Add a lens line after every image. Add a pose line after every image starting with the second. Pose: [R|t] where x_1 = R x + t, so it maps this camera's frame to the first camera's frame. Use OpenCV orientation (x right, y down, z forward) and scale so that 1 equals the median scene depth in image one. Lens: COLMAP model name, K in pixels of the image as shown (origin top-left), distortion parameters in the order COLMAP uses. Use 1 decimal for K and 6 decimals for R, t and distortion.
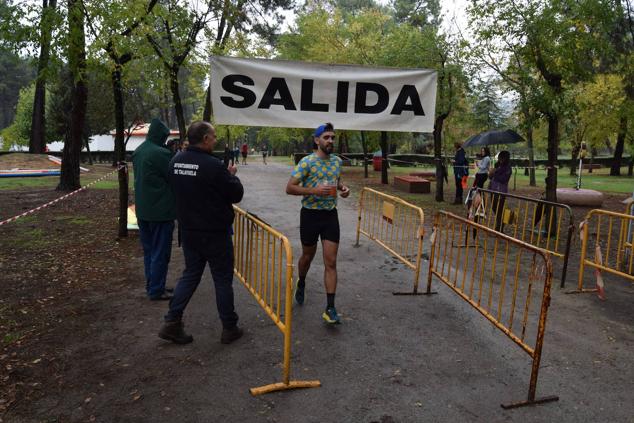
lens RADIAL K [[498.8, 0, 319.6], [0, 498.8, 217.2], [0, 0, 1]] dist [-0.102323, 0.041128]
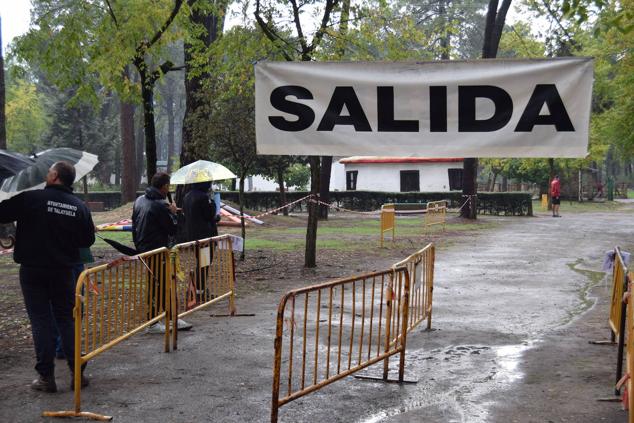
lens RADIAL K [[1016.7, 0, 311.4], [0, 1016.7, 229.2], [0, 0, 1]] dist [-0.038160, 0.000000]
pose [[0.884586, 0.009969, -0.466270, 0.533942], [-0.054330, 0.995167, -0.081796, 0.039983], [0.463201, 0.097688, 0.880853, -0.269226]]
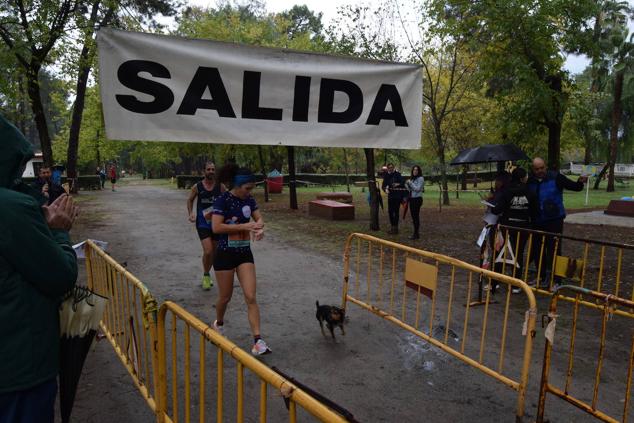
lens RADIAL K [[498.8, 0, 320.2], [0, 498.8, 212.9], [0, 0, 1]] dist [-0.102323, 0.041128]
pose [[0.968672, -0.039102, 0.245246, -0.103327], [0.050566, 0.997894, -0.040619, -0.056011], [-0.243142, 0.051748, 0.968609, 0.336726]]
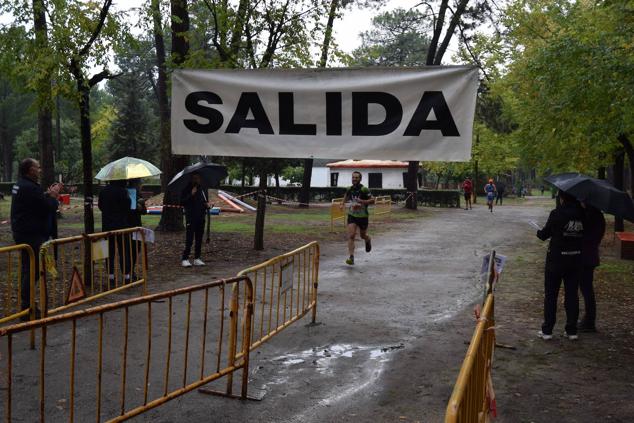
lens RADIAL K [[682.1, 0, 313.2], [0, 682.1, 215.9], [0, 0, 1]] dist [-0.063858, 0.000000]
pose [[0.878506, 0.029104, -0.476844, 0.490837], [-0.073578, 0.994476, -0.074858, -0.020879], [0.472031, 0.100849, 0.875795, 0.141985]]
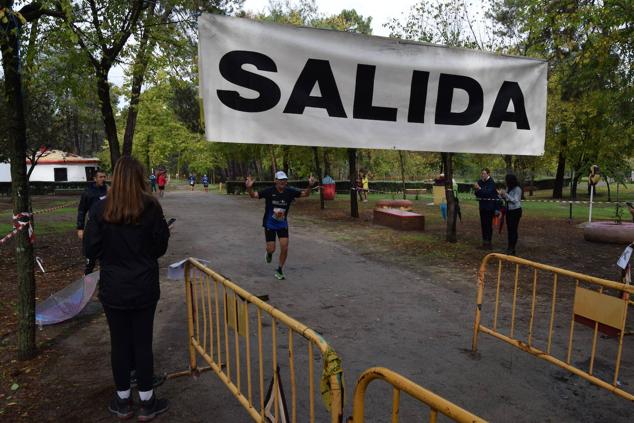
lens RADIAL K [[498.8, 0, 317.9], [0, 498.8, 213.8], [0, 0, 1]] dist [-0.102323, 0.041128]
pose [[0.986308, -0.024423, 0.163096, -0.174518], [0.033767, 0.997928, -0.054761, -0.072706], [-0.161421, 0.059518, 0.985089, 0.438131]]
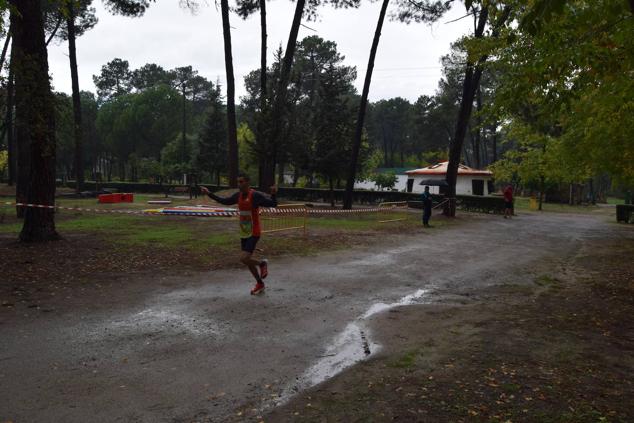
lens RADIAL K [[498.8, 0, 320.3], [0, 498.8, 207.1], [0, 0, 1]] dist [-0.102323, 0.041128]
pose [[0.739055, 0.046050, -0.672070, 0.421717], [-0.118339, 0.991021, -0.062230, -0.190246], [0.663170, 0.125524, 0.737868, 1.365636]]
